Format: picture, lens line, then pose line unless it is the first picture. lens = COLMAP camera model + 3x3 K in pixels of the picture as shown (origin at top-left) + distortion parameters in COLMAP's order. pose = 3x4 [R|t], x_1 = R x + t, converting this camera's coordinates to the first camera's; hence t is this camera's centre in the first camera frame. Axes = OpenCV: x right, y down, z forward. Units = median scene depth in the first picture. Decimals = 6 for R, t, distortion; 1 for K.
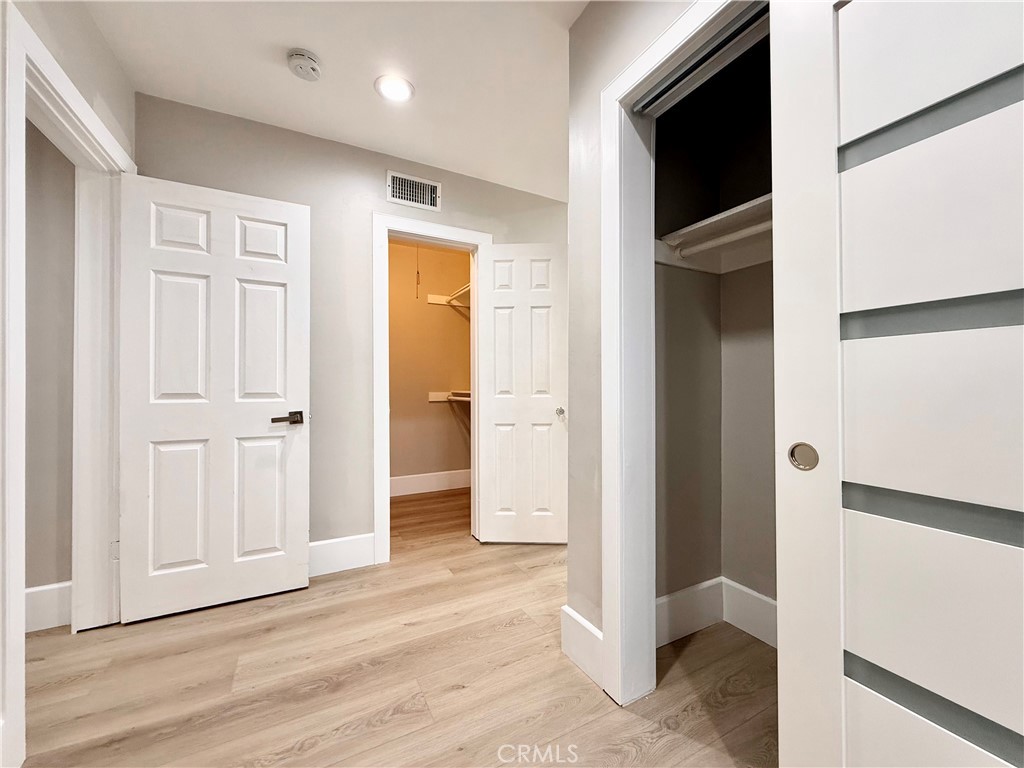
lens RADIAL K [[407.7, 0, 509.7], [0, 407.7, 384.9], [0, 0, 1]] dist [-0.000224, 0.000108]
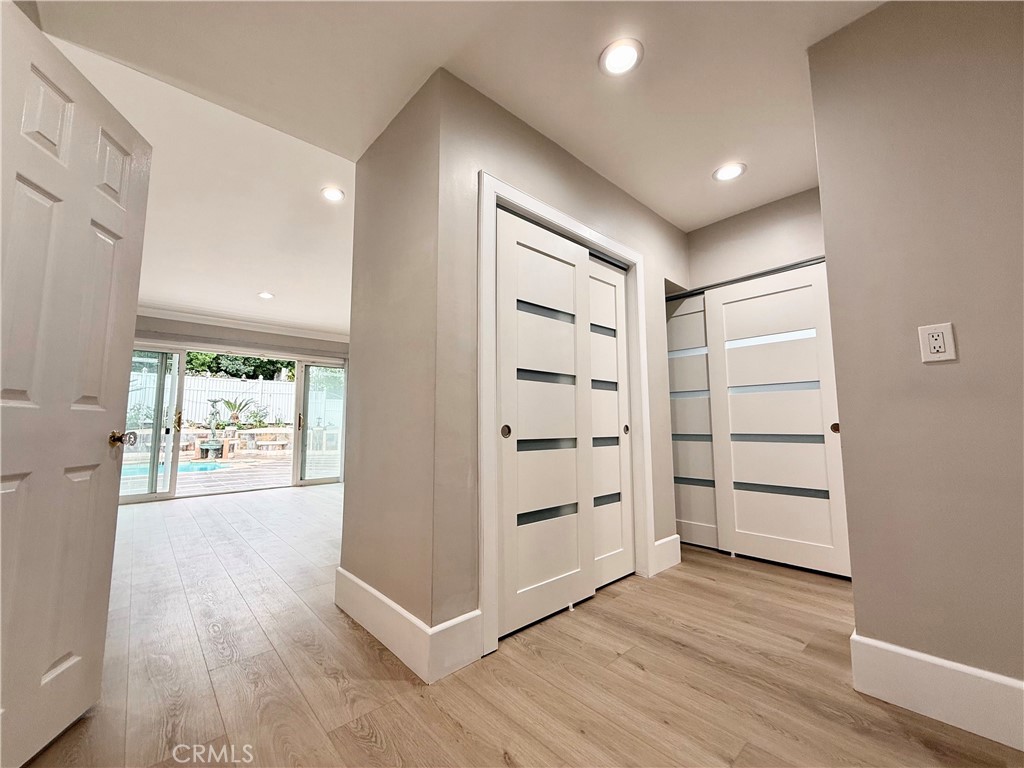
lens RADIAL K [[407.7, 0, 508.7], [0, 407.7, 387.1], [0, 0, 1]] dist [-0.000224, 0.000108]
pose [[-0.260788, 0.099486, 0.960256, -0.965376], [-0.004148, 0.994551, -0.104166, 0.096357], [-0.965387, -0.031148, -0.258954, 1.223458]]
